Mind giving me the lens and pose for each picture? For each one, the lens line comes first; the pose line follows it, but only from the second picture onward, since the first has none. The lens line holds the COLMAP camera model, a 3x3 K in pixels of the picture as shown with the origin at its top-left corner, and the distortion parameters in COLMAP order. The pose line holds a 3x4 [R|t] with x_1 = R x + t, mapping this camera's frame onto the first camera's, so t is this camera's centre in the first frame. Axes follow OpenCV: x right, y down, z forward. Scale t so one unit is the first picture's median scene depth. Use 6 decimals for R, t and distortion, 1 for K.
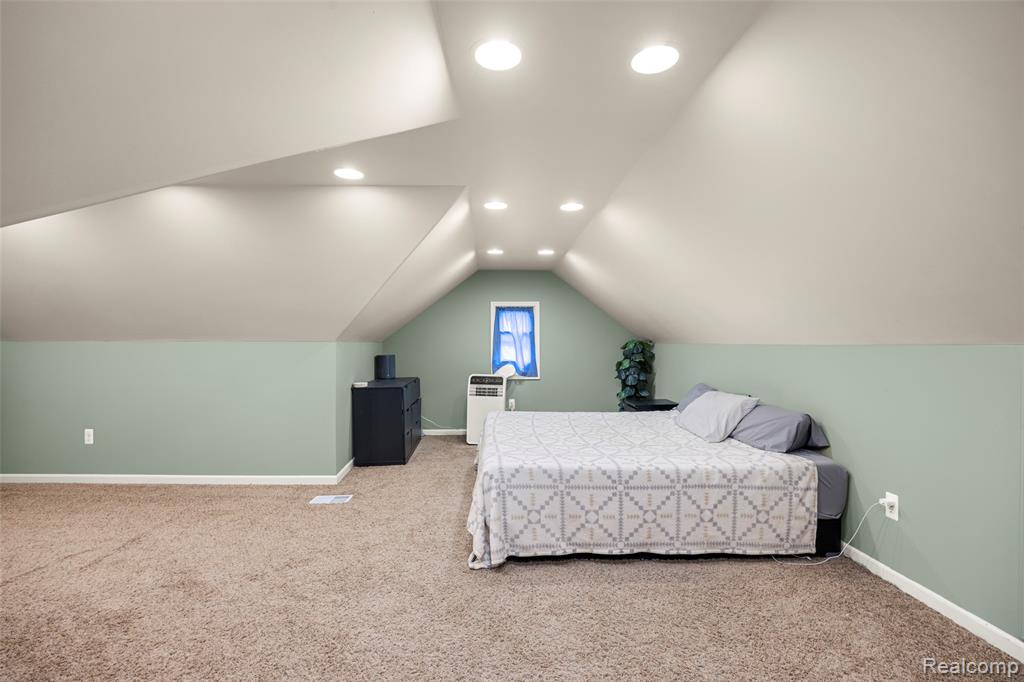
lens RADIAL K [[452.5, 0, 512.0], [0, 452.5, 341.0], [0, 0, 1]] dist [-0.014073, 0.000302]
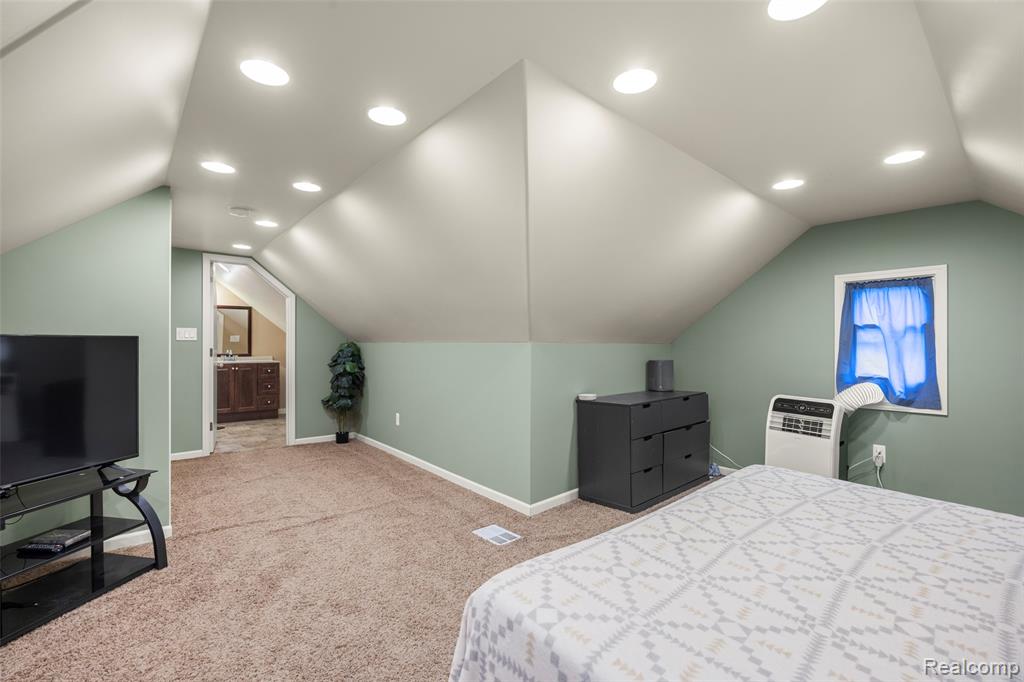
lens RADIAL K [[452.5, 0, 512.0], [0, 452.5, 341.0], [0, 0, 1]] dist [-0.014073, 0.000302]
pose [[0.621629, -0.004631, -0.783299, 0.167227], [0.001518, 0.999988, -0.004707, 0.001700], [0.783311, 0.001737, 0.621628, 0.326781]]
